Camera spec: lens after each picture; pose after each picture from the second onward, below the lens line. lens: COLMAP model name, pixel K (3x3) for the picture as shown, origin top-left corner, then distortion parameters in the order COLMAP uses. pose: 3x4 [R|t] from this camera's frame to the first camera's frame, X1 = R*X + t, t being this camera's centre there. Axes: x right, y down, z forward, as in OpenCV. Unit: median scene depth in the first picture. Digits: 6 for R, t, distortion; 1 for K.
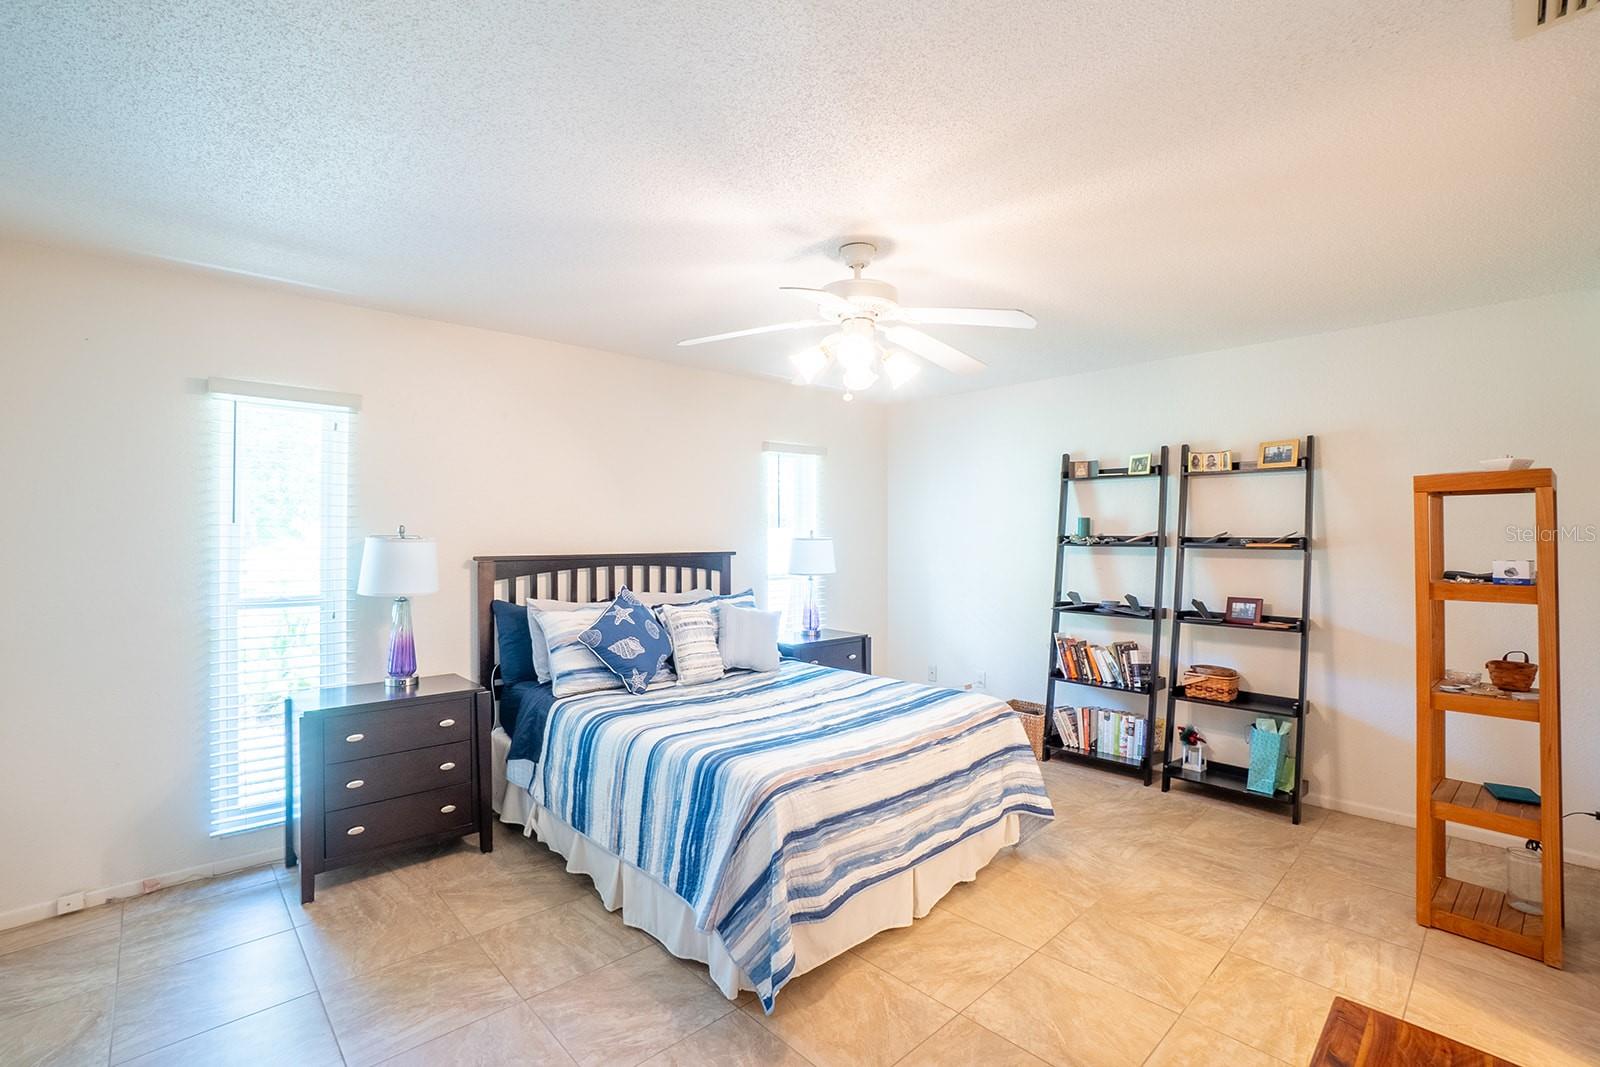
lens RADIAL K [[715.3, 0, 792.8], [0, 715.3, 528.6], [0, 0, 1]] dist [-0.055254, 0.017059]
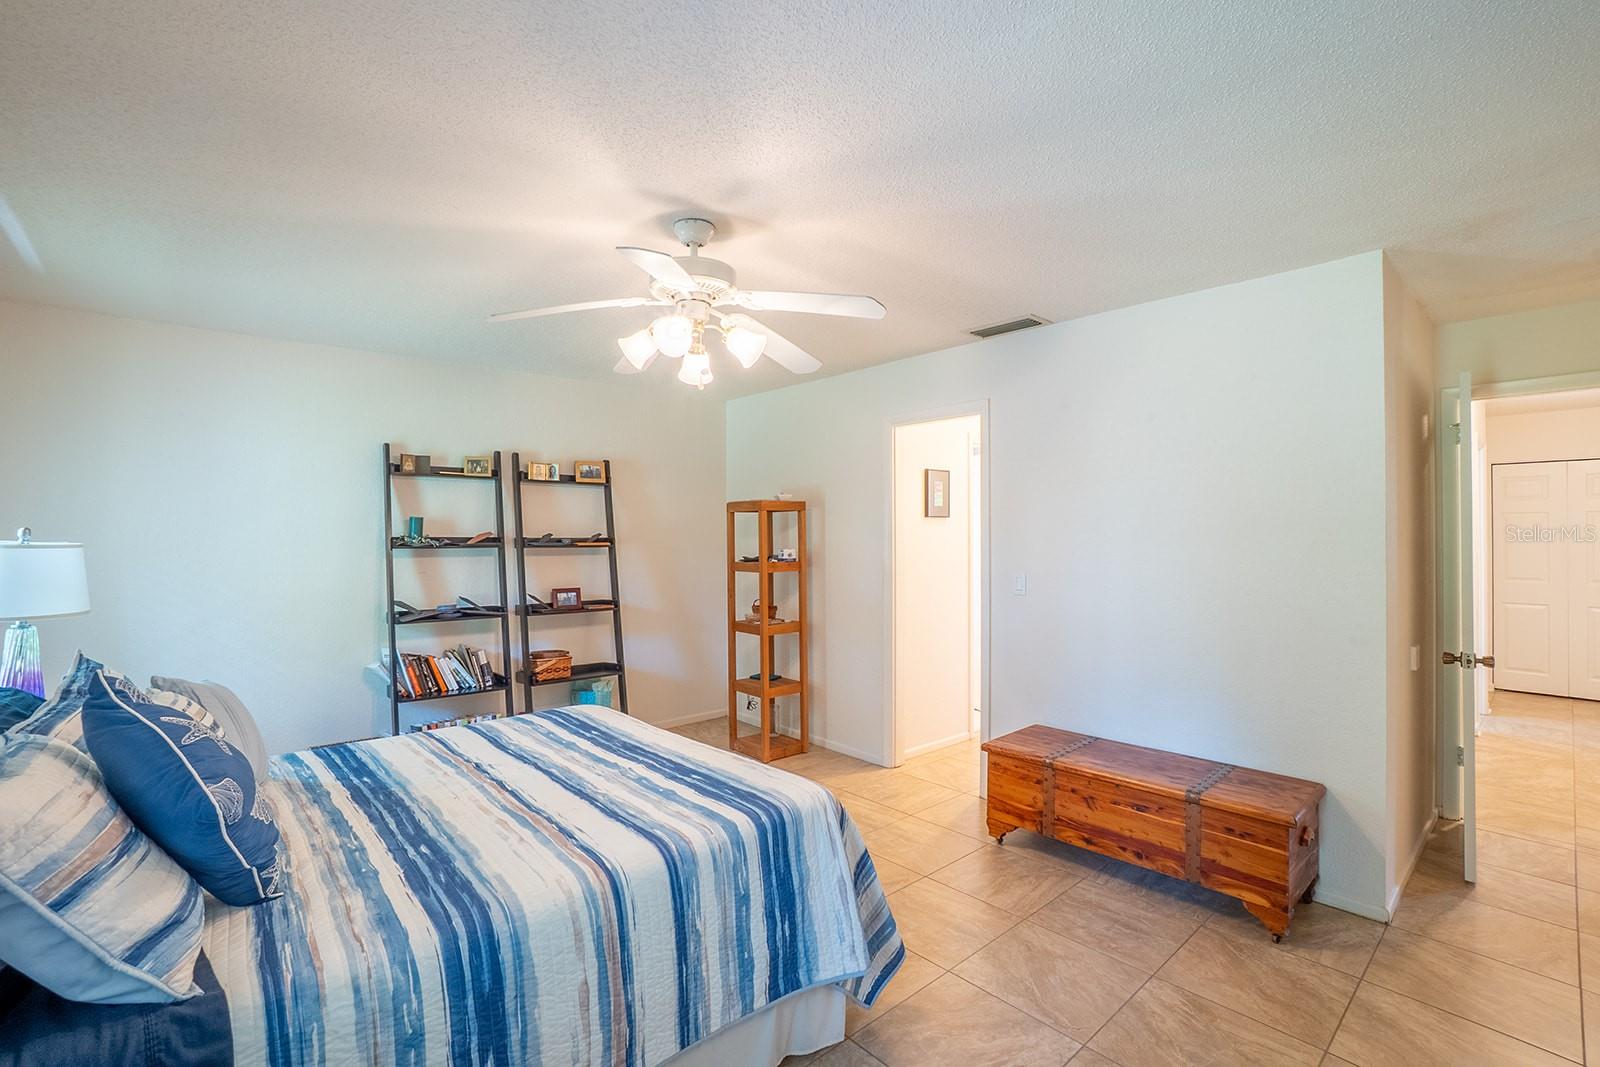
lens RADIAL K [[715.3, 0, 795.7], [0, 715.3, 534.2], [0, 0, 1]] dist [-0.055254, 0.017059]
pose [[0.034183, -0.002522, 0.999412, -0.514652], [-0.007301, 0.999969, 0.002774, -0.000193], [-0.999389, -0.007392, 0.034164, 0.524631]]
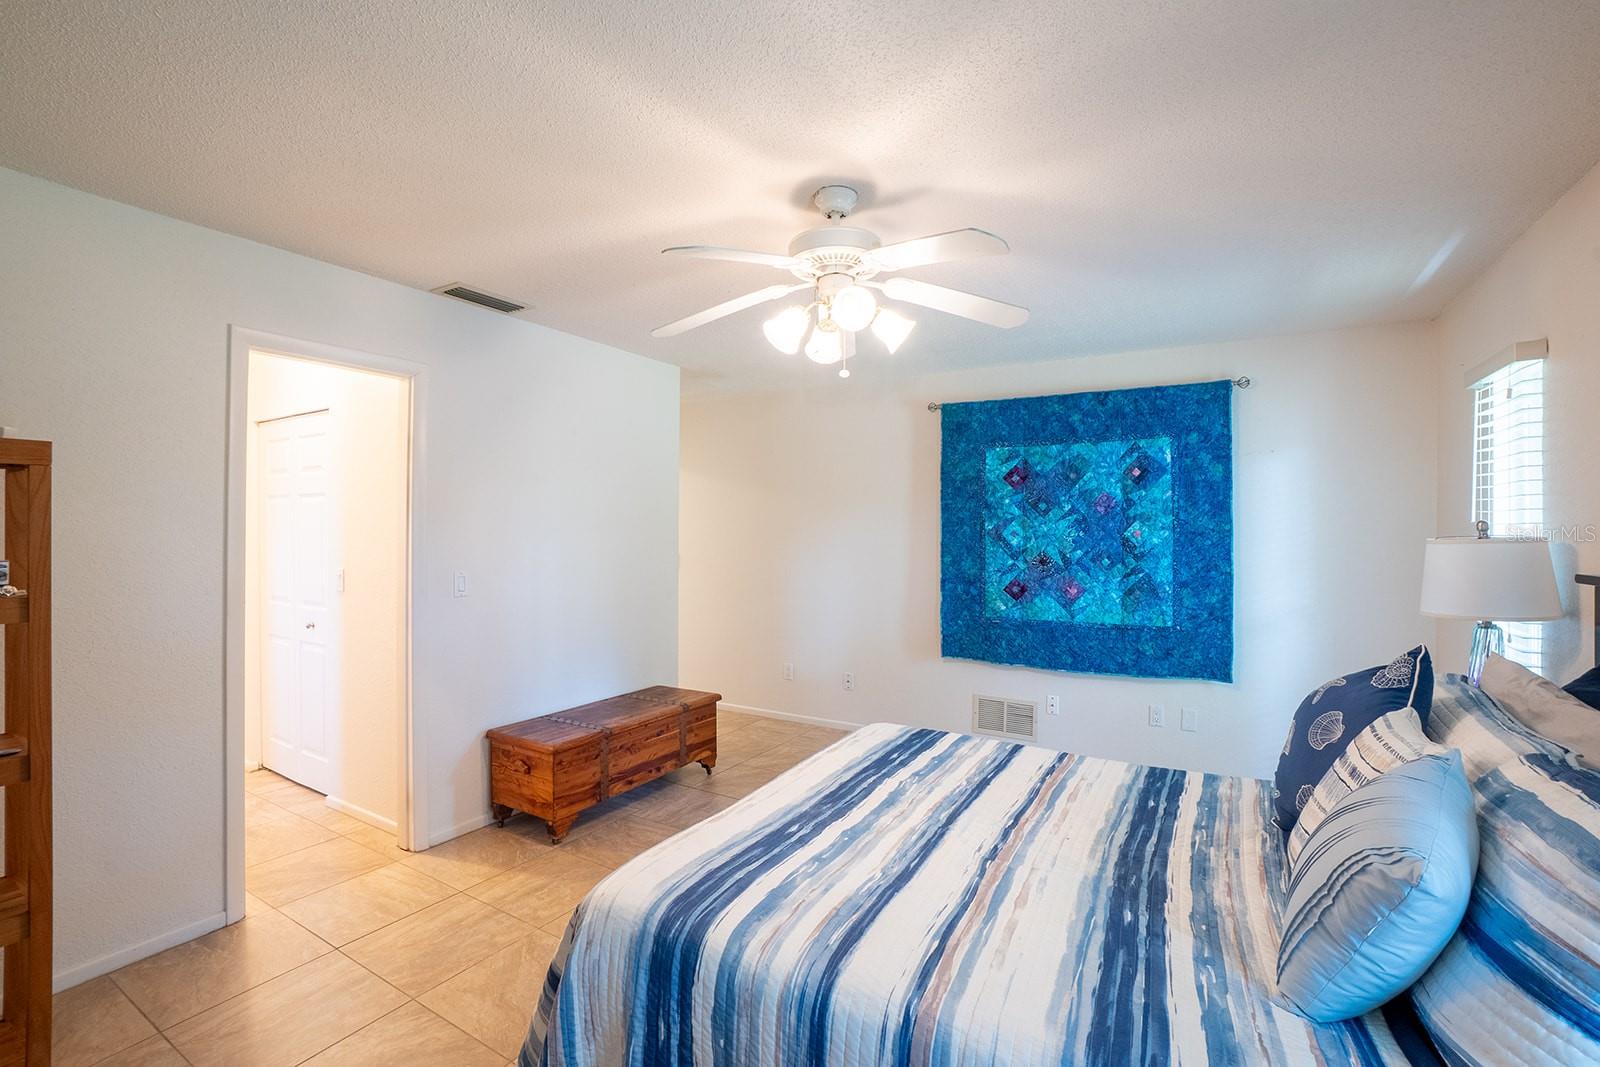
lens RADIAL K [[715.3, 0, 797.0], [0, 715.3, 534.1], [0, 0, 1]] dist [-0.055254, 0.017059]
pose [[-0.961409, -0.008761, -0.274983, 0.468394], [-0.006892, 0.999946, -0.007761, 0.013161], [0.275037, -0.005567, -0.961418, 1.324006]]
